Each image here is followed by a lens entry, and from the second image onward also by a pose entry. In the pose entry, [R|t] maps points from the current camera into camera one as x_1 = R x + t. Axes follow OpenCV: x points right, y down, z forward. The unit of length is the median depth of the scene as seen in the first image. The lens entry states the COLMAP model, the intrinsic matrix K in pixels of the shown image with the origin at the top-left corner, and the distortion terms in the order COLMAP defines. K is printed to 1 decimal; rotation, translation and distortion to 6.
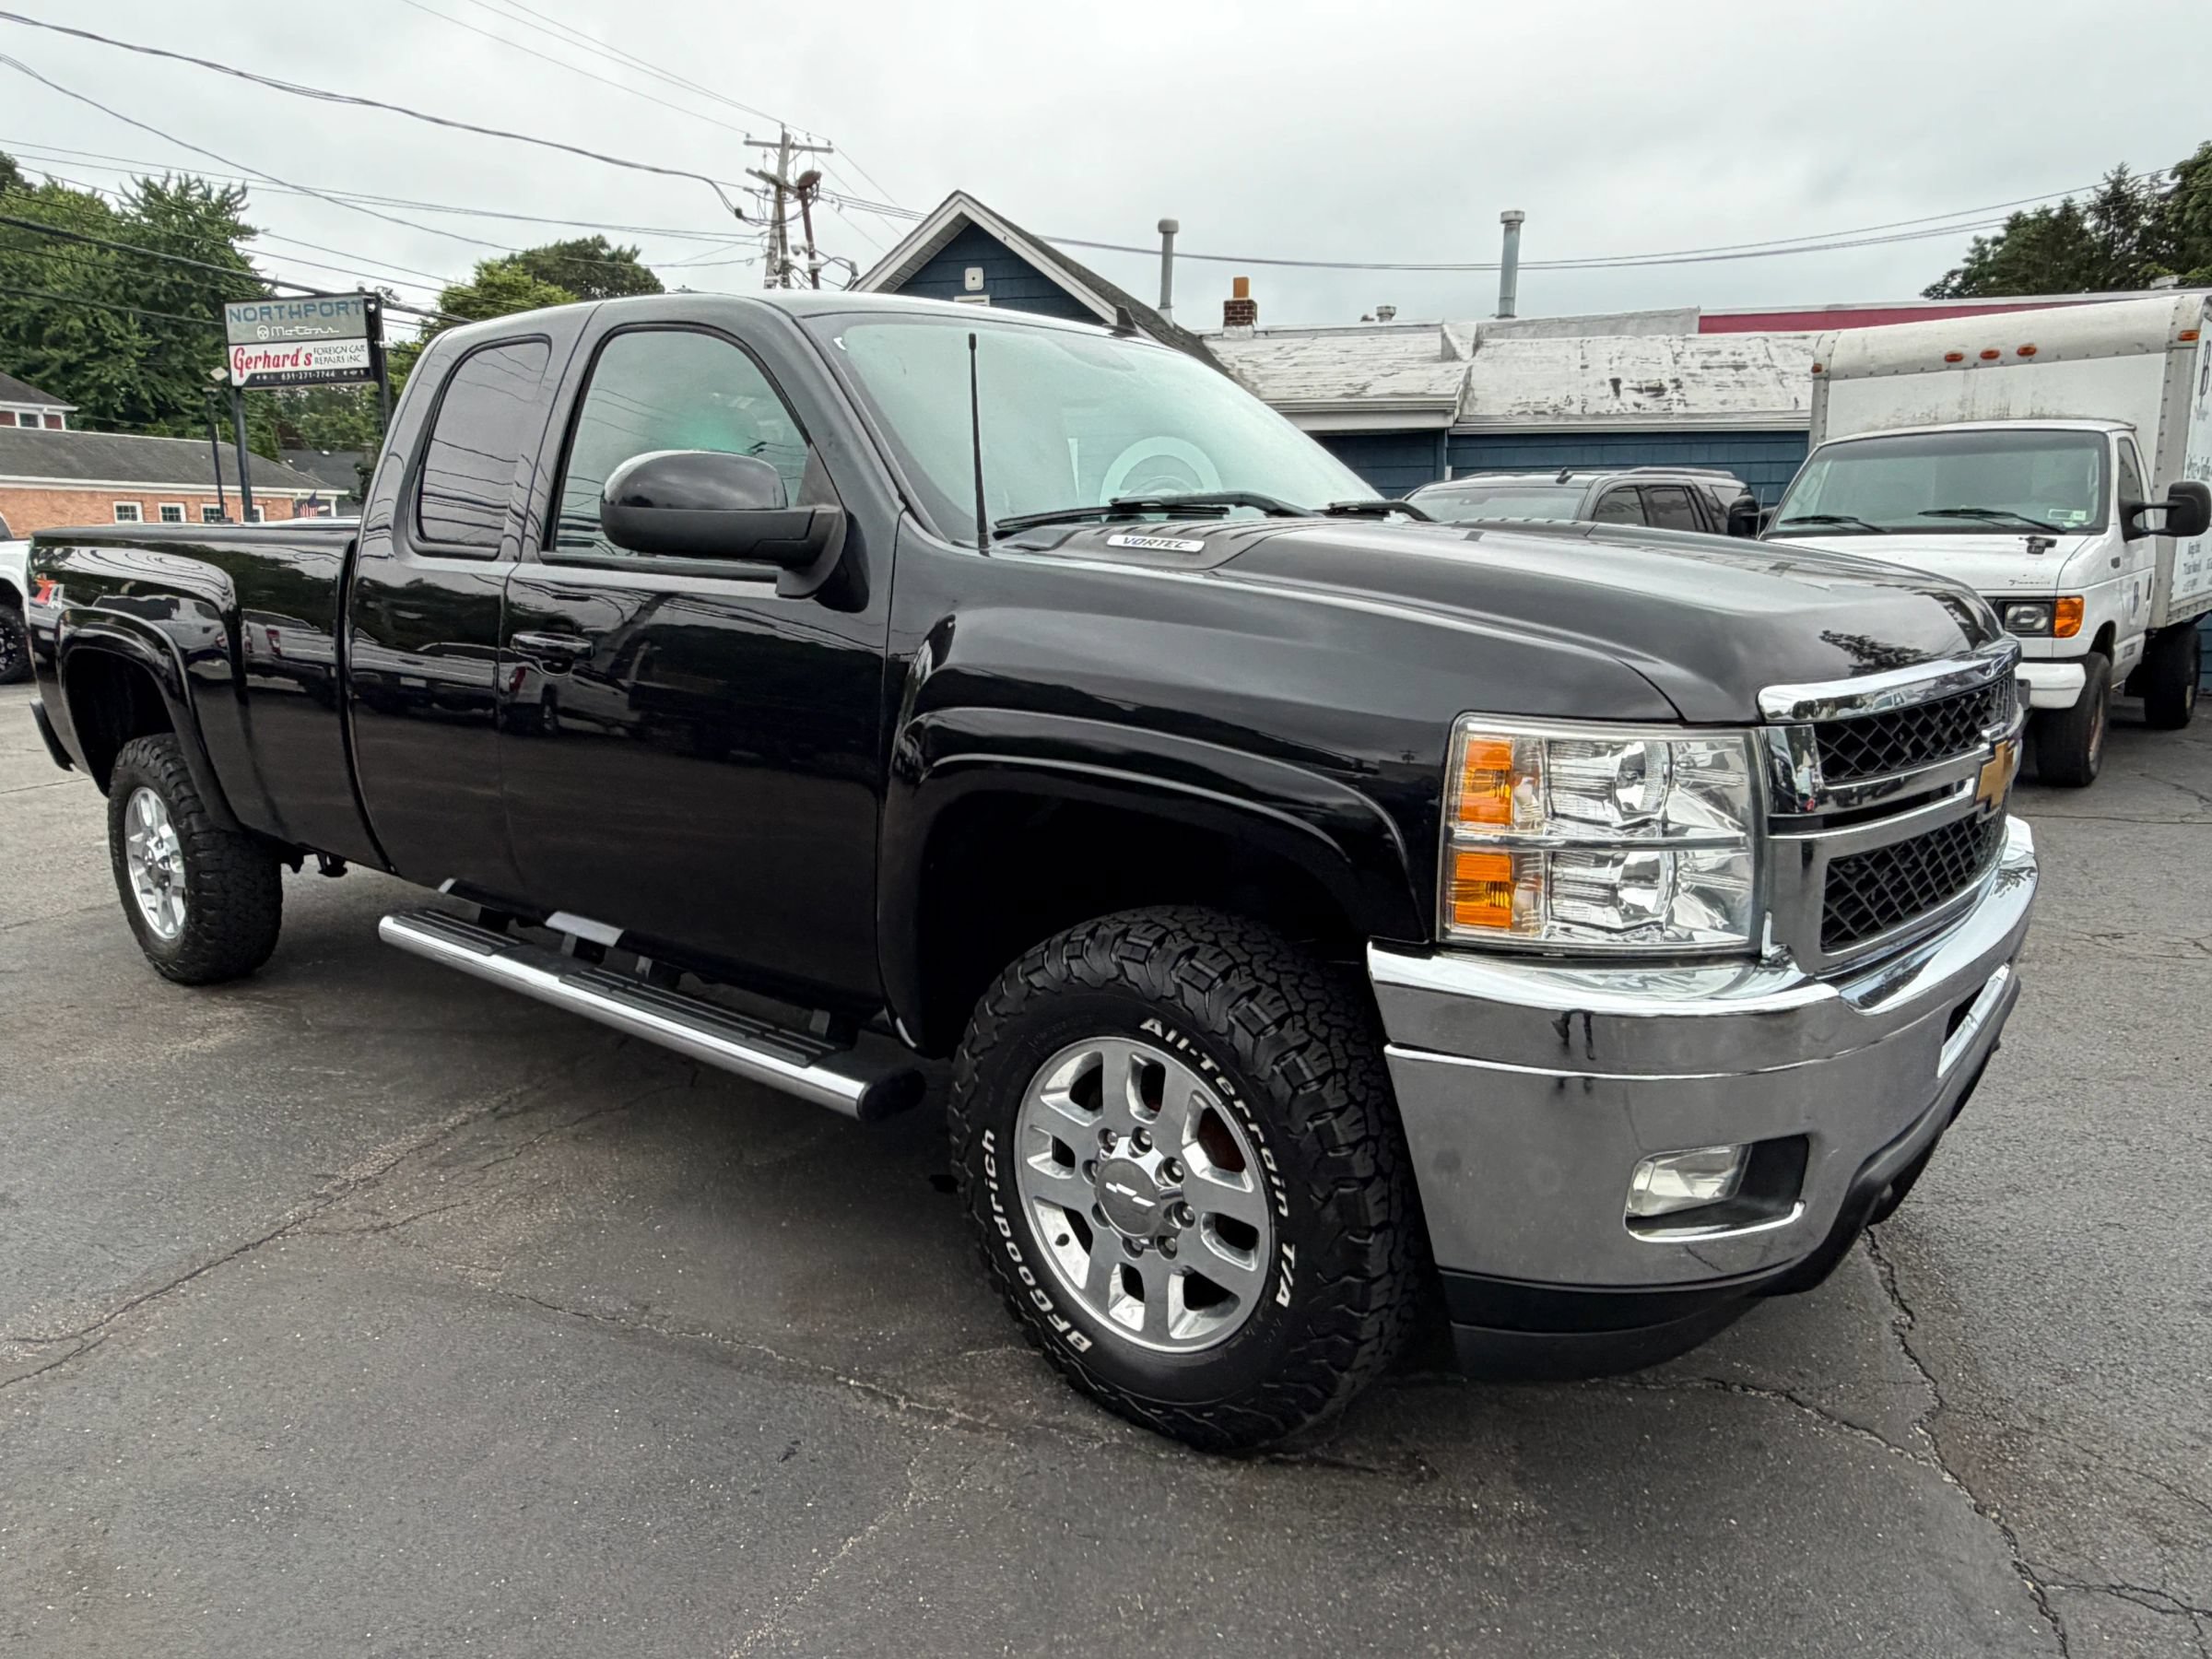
lens RADIAL K [[1506.9, 0, 1080.7], [0, 1506.9, 853.3], [0, 0, 1]] dist [0.000693, 0.001433]
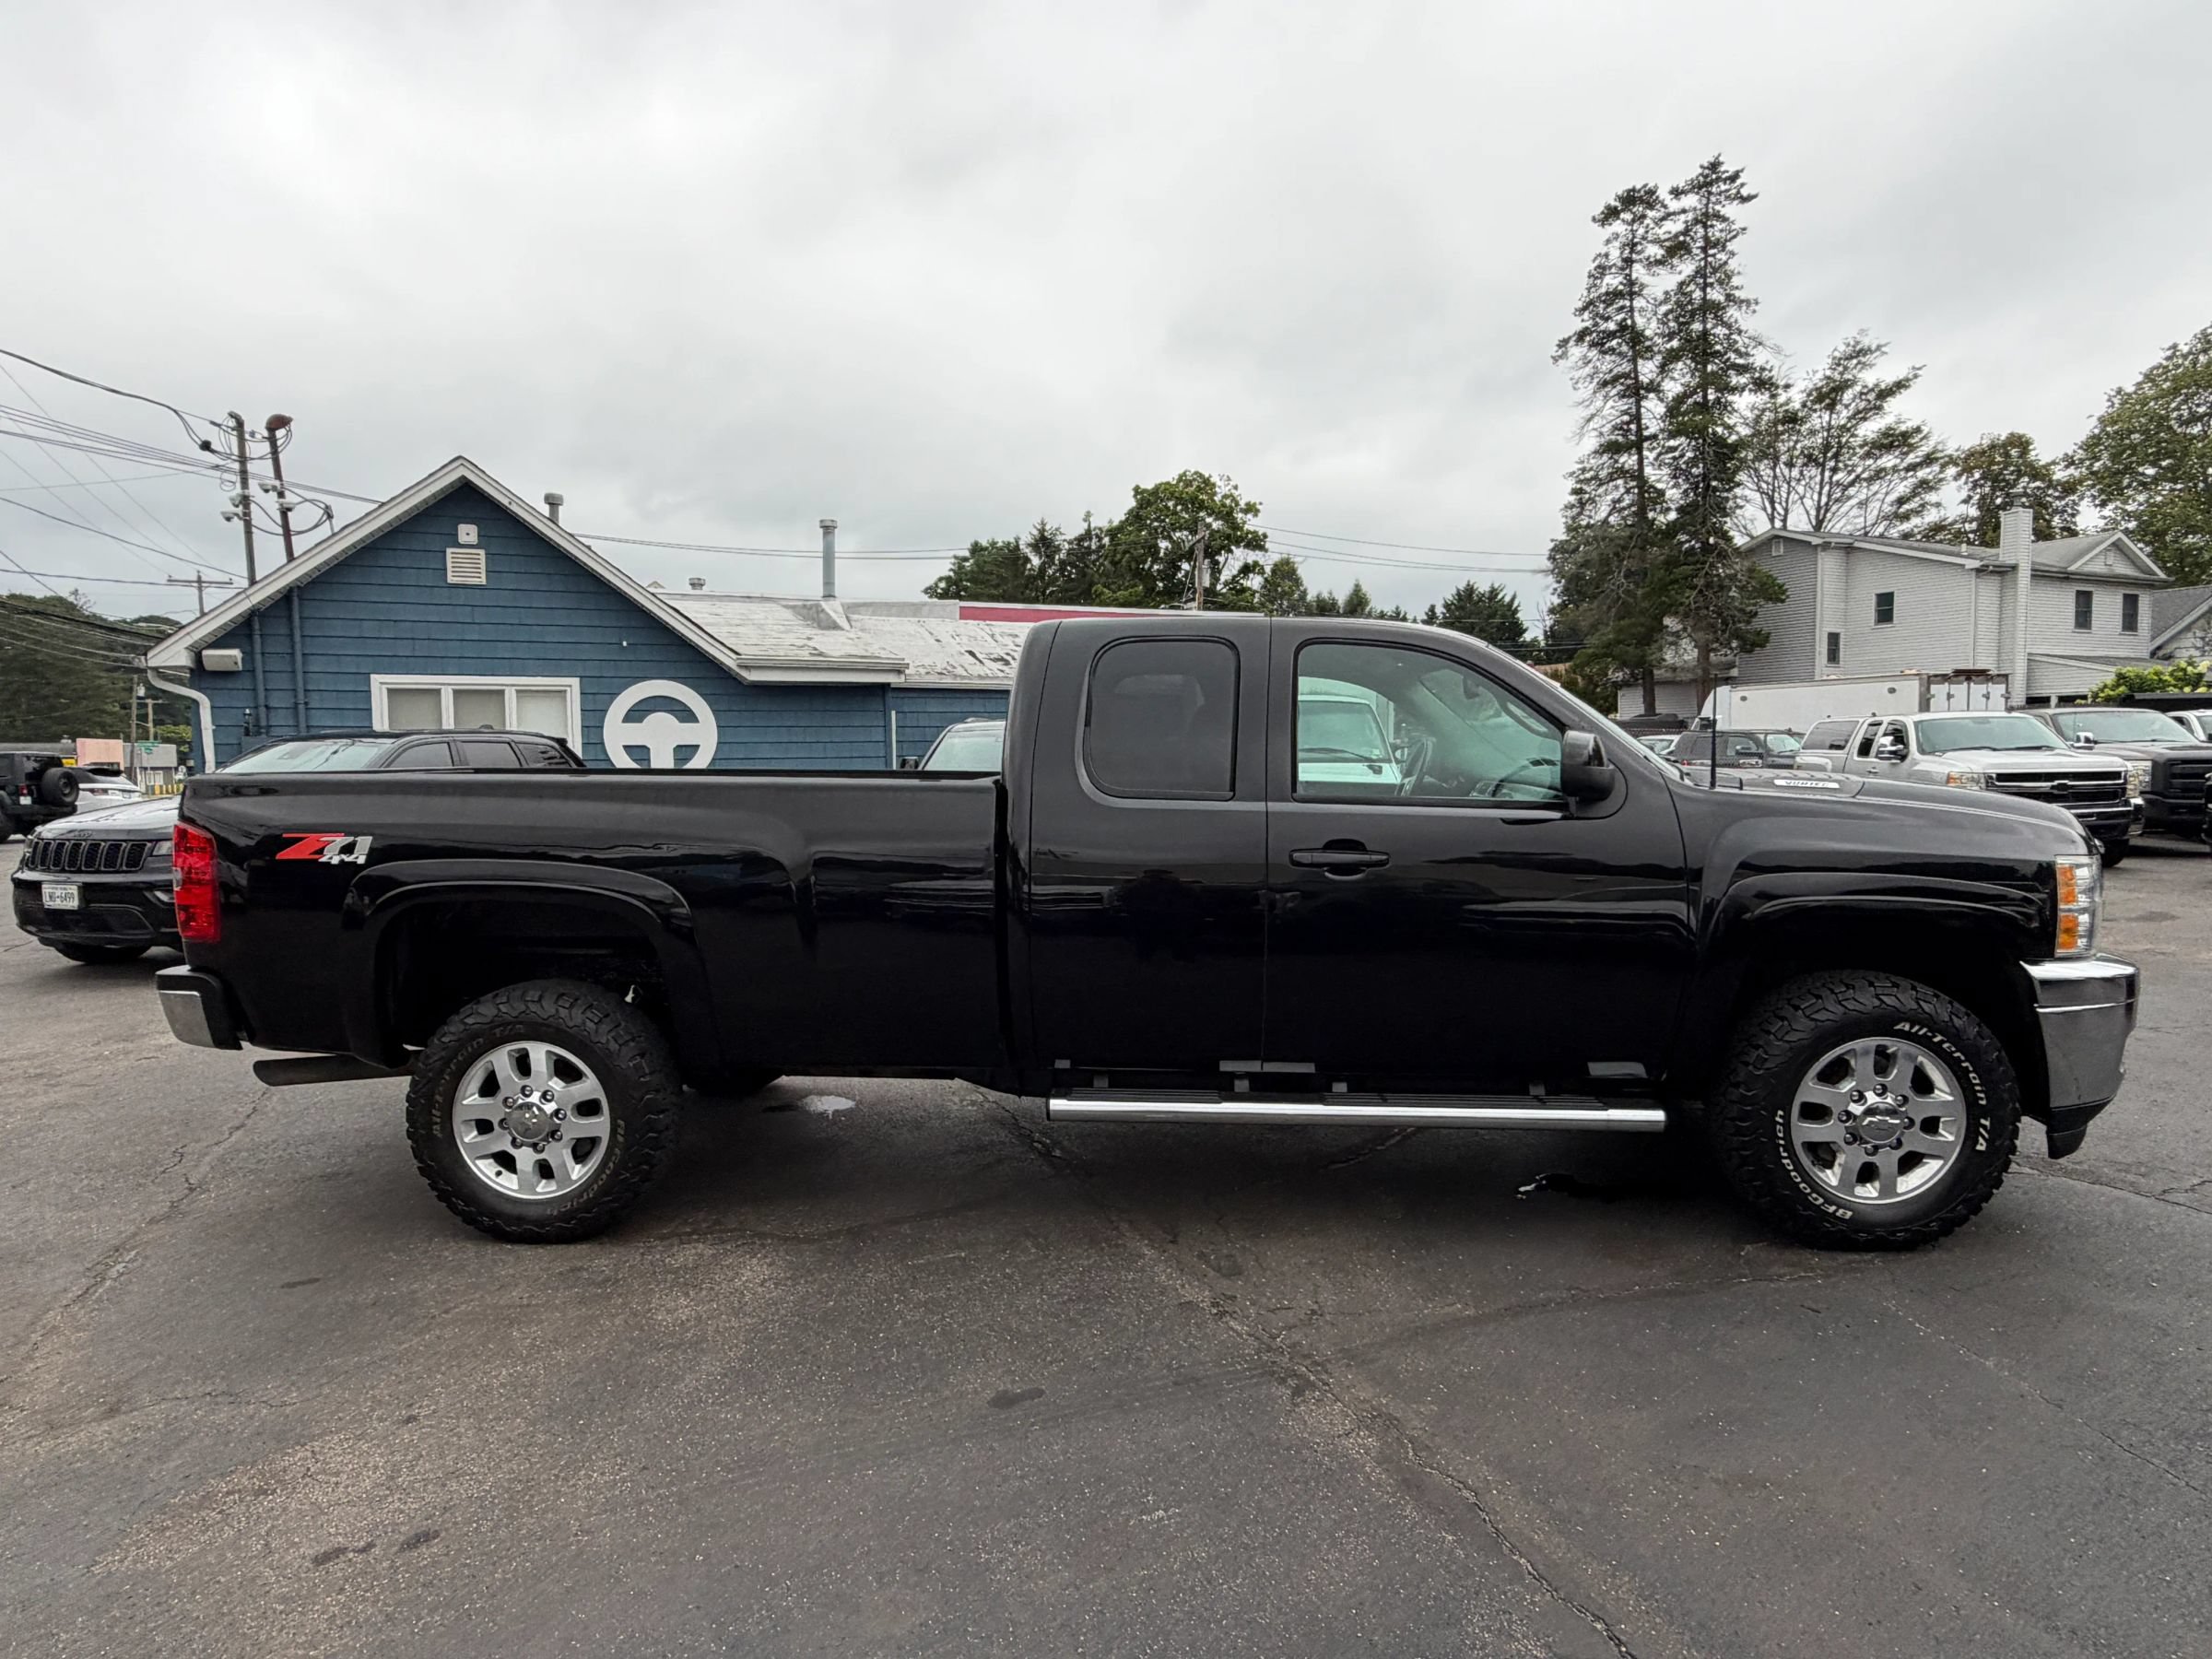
lens RADIAL K [[1255.3, 0, 1084.3], [0, 1255.3, 863.1], [0, 0, 1]] dist [-0.000564, 0.000669]
pose [[0.794060, -0.054996, 0.605347, -0.284745], [0.128820, 0.988502, -0.079173, -0.016571], [-0.594032, 0.140849, 0.792015, 0.049255]]
